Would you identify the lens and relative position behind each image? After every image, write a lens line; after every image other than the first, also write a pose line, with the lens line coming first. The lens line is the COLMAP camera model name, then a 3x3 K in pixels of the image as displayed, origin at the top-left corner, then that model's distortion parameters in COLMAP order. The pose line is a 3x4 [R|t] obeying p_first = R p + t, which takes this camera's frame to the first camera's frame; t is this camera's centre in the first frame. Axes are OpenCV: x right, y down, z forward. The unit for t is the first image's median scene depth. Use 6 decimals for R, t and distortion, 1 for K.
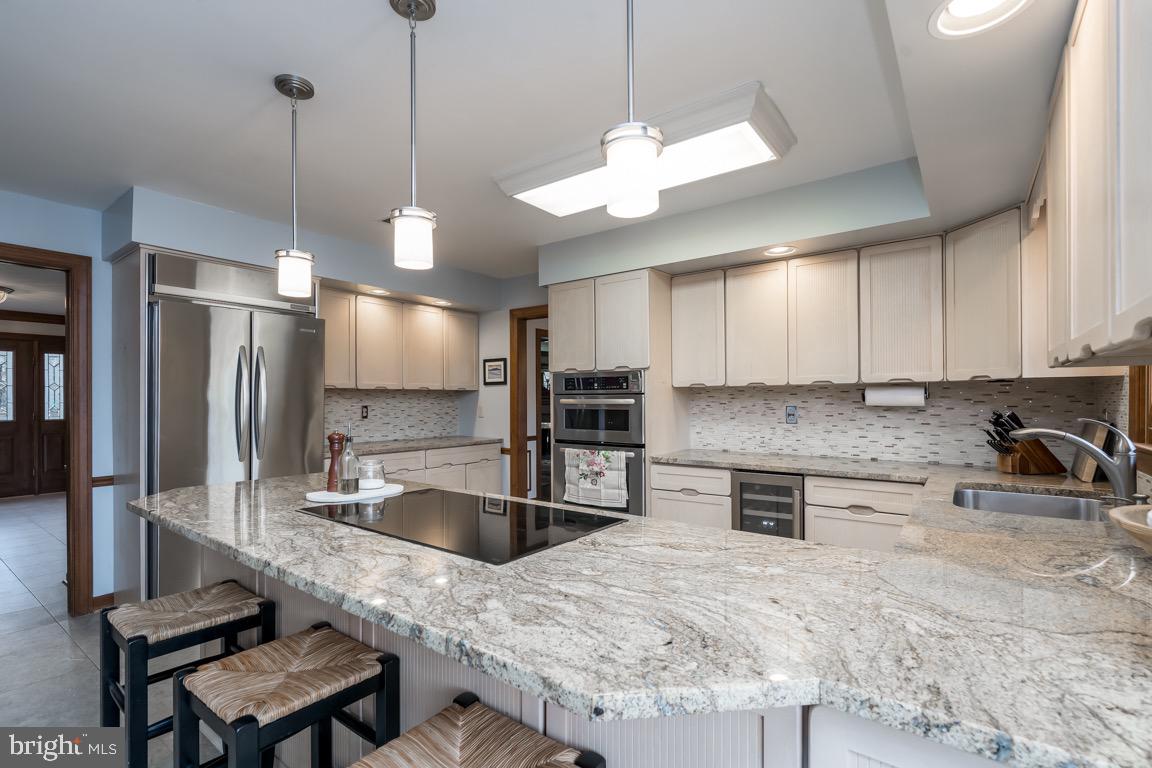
lens RADIAL K [[532.3, 0, 573.2], [0, 532.3, 395.2], [0, 0, 1]] dist [-0.002528, 0.000672]
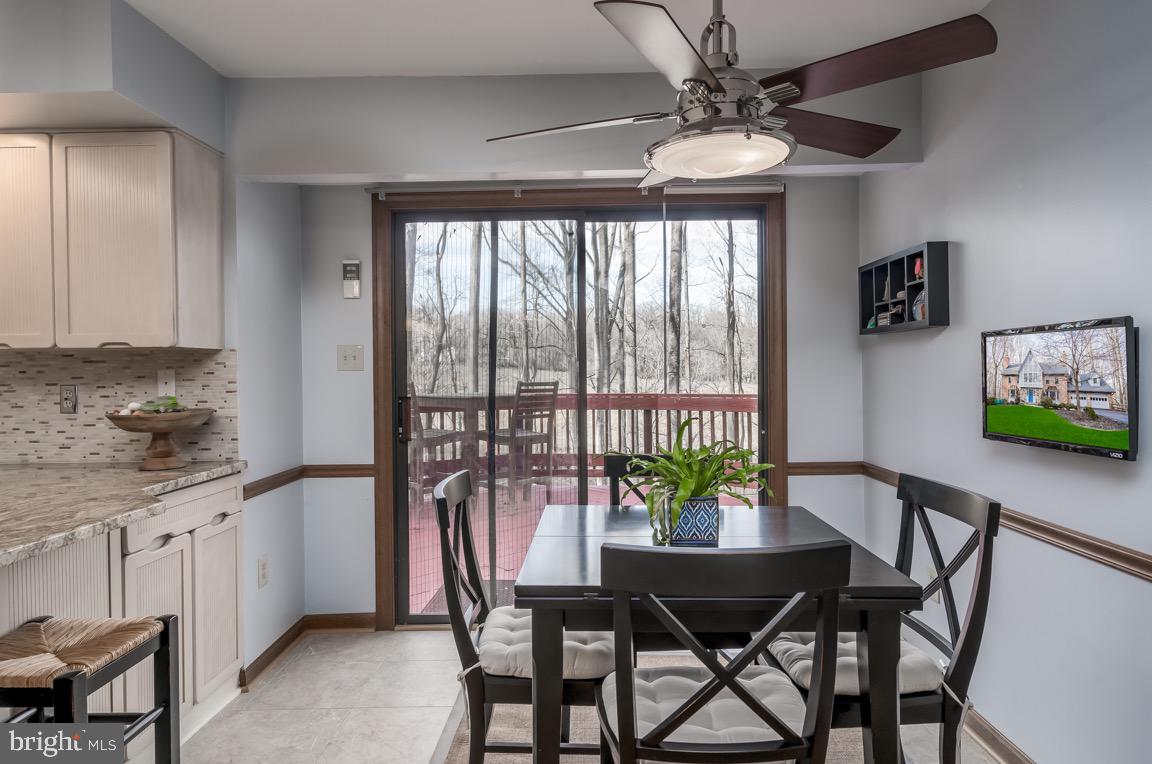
lens RADIAL K [[676.2, 0, 571.0], [0, 676.2, 378.4], [0, 0, 1]] dist [0.003382, -0.000774]
pose [[-0.588856, 0.000022, 0.808238, -0.622520], [0.007054, 0.999962, 0.005113, 0.007906], [-0.808207, 0.008712, -0.588834, 0.244249]]
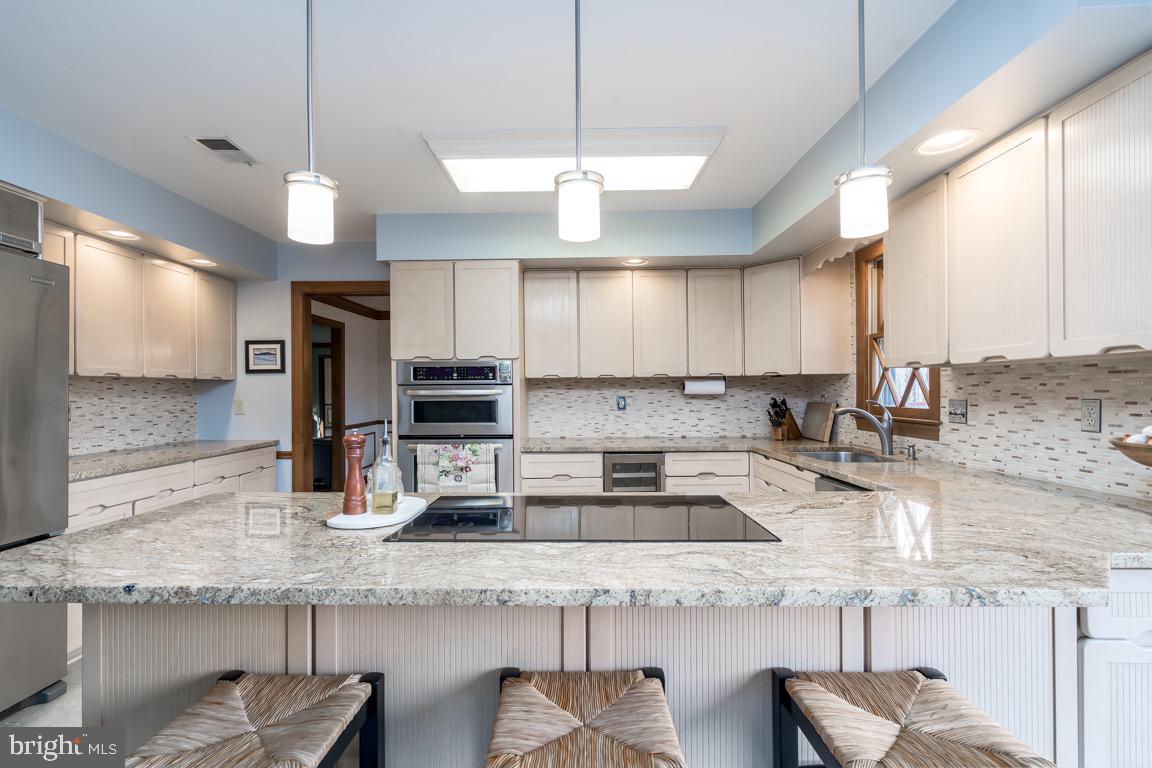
lens RADIAL K [[532.3, 0, 563.9], [0, 532.3, 387.8], [0, 0, 1]] dist [-0.002528, 0.000672]
pose [[0.805254, 0.000110, 0.592930, -0.383259], [0.000287, 1.000000, -0.000576, 0.004124], [-0.592929, 0.000634, 0.805254, 0.136852]]
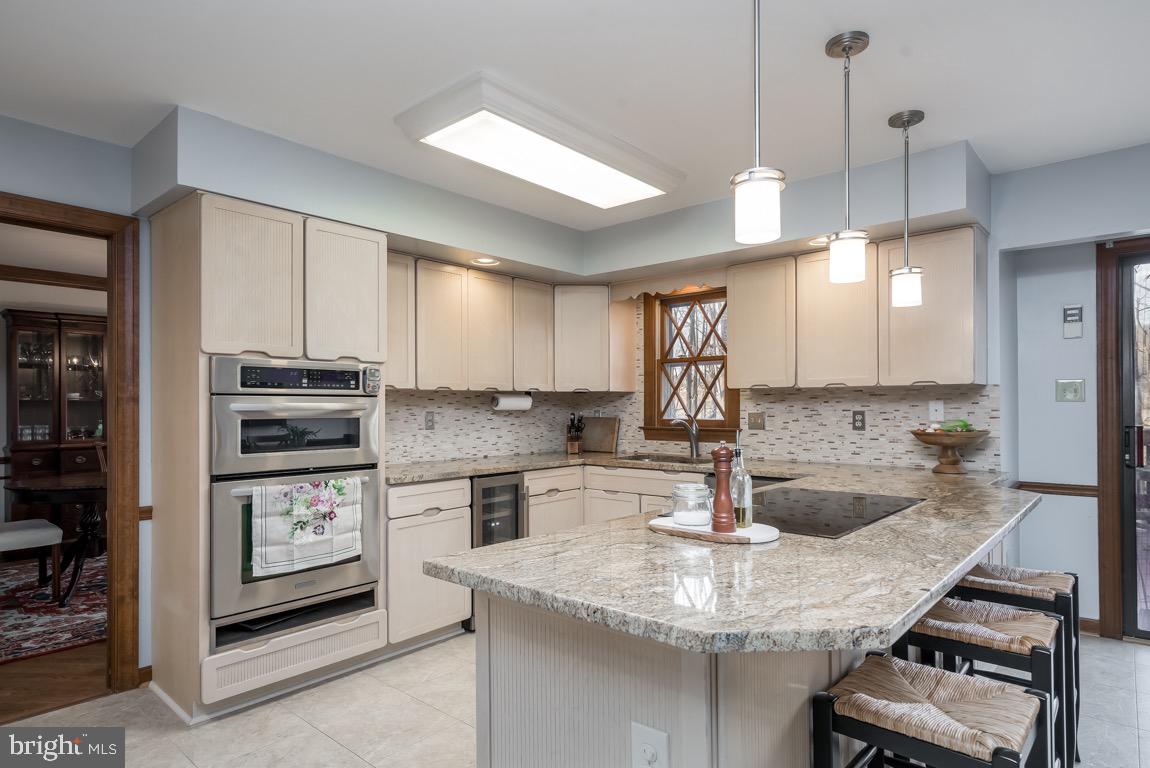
lens RADIAL K [[638.2, 0, 567.5], [0, 638.2, 400.9], [0, 0, 1]] dist [0.004736, -0.000278]
pose [[0.072696, 0.011575, 0.997287, -0.752857], [-0.003944, 0.999928, -0.011318, 0.012971], [-0.997346, -0.003111, 0.072737, 0.664880]]
